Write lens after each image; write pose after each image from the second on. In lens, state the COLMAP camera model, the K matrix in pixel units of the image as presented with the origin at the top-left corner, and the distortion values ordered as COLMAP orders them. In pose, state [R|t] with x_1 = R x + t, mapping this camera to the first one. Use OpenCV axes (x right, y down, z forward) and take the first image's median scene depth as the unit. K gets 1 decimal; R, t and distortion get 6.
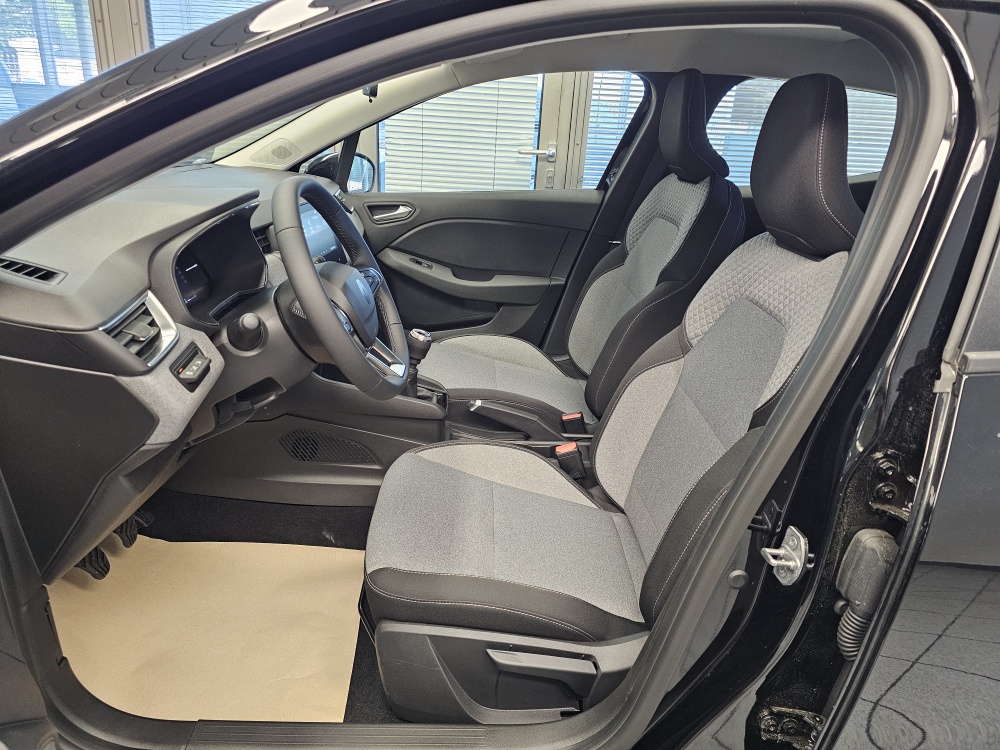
lens RADIAL K [[680.9, 0, 495.7], [0, 680.9, 373.2], [0, 0, 1]] dist [0.026143, -0.004068]
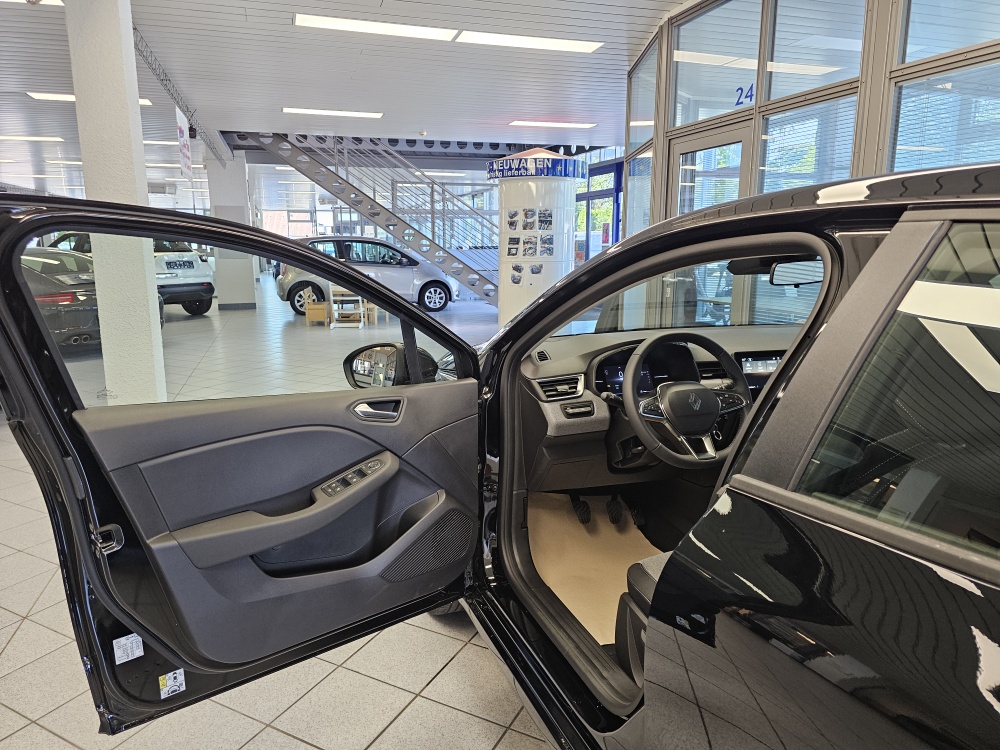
lens RADIAL K [[657.8, 0, 500.3], [0, 657.8, 380.0], [0, 0, 1]] dist [0.087397, -0.094191]
pose [[0.326612, 0.133644, -0.935662, 0.635343], [-0.319581, 0.947261, 0.023744, -0.030235], [0.889490, 0.291265, 0.352097, 0.007402]]
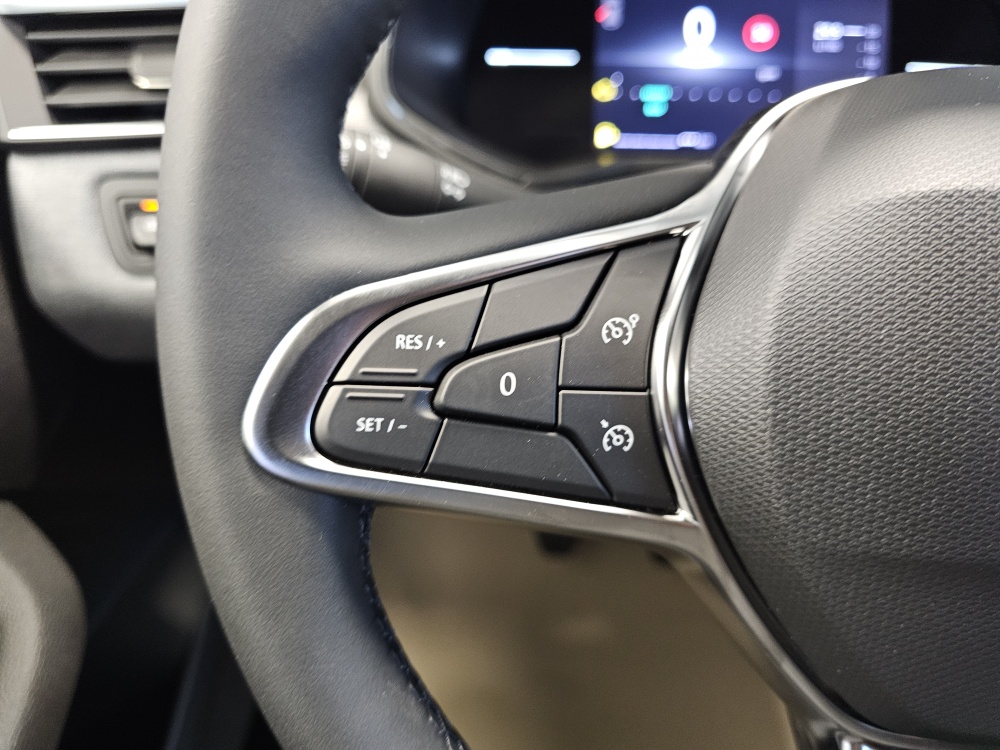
lens RADIAL K [[720.3, 0, 522.3], [0, 720.3, 376.9], [0, 0, 1]] dist [-0.041186, -0.000519]
pose [[-0.036130, 0.498750, -0.865993, -0.052836], [-0.377107, 0.795689, 0.473993, -0.074016], [0.925465, 0.343698, 0.159334, 0.493920]]
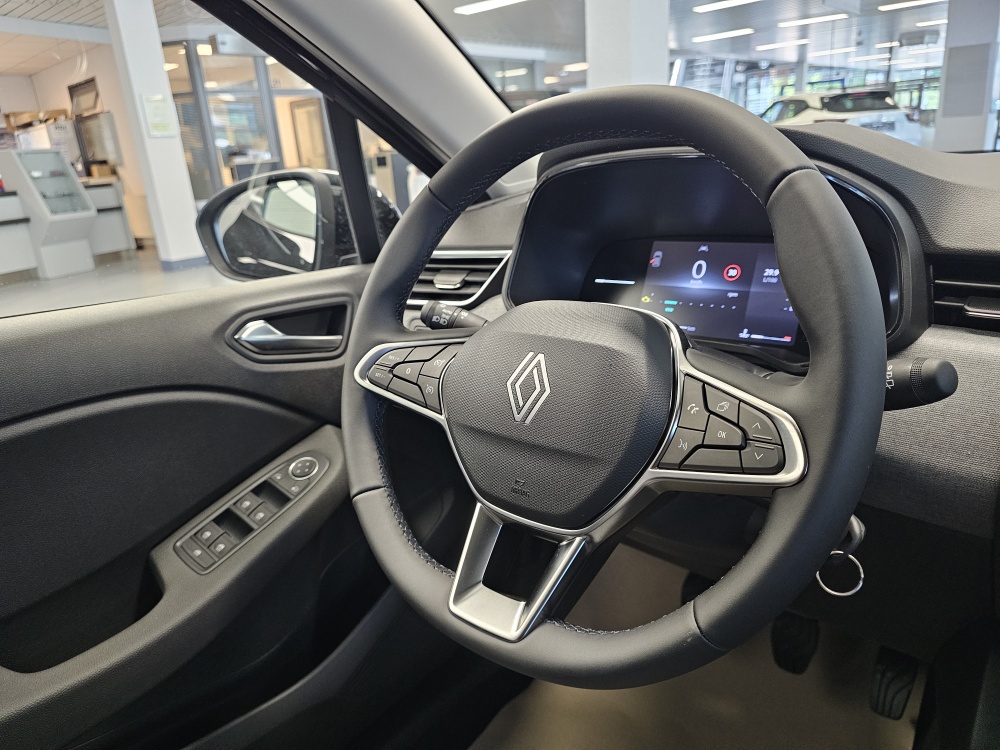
lens RADIAL K [[678.0, 0, 481.0], [0, 678.0, 388.0], [0, 0, 1]] dist [-0.003555, -0.003126]
pose [[-0.644296, 0.251755, -0.722151, 0.056663], [-0.237962, 0.831397, 0.502148, -0.170065], [0.726812, 0.495377, -0.475758, 0.648331]]
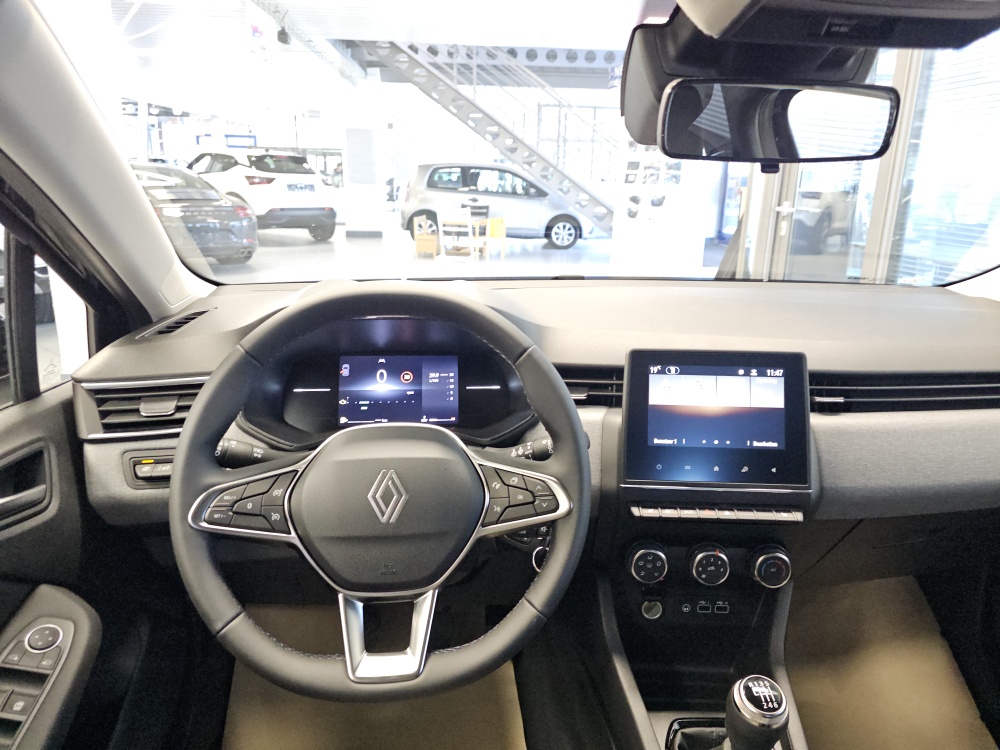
lens RADIAL K [[657.8, 0, 500.3], [0, 657.8, 380.0], [0, 0, 1]] dist [0.087397, -0.094191]
pose [[0.087641, 0.236683, -0.967626, 0.169168], [-0.373800, 0.908196, 0.188290, -0.187593], [0.923359, 0.345197, 0.168067, 0.537378]]
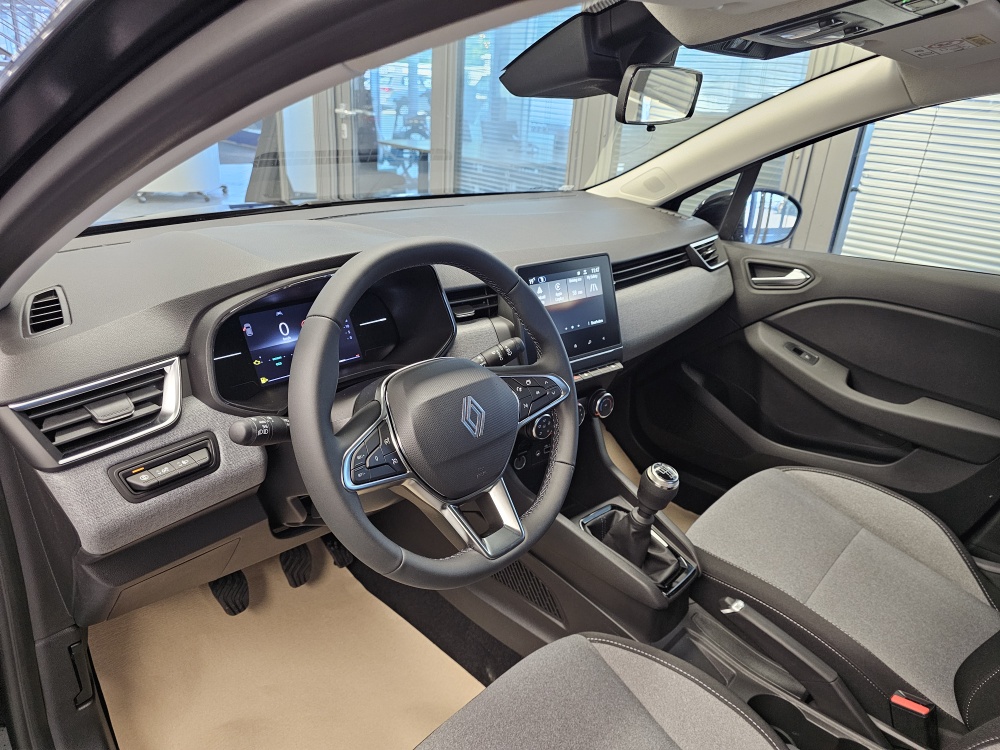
lens RADIAL K [[680.9, 0, 495.7], [0, 680.9, 373.2], [0, 0, 1]] dist [0.026143, -0.004068]
pose [[0.716446, 0.258365, -0.648038, 0.134014], [-0.268810, 0.959407, 0.085318, -0.124235], [0.643776, 0.113073, 0.756814, 0.285536]]
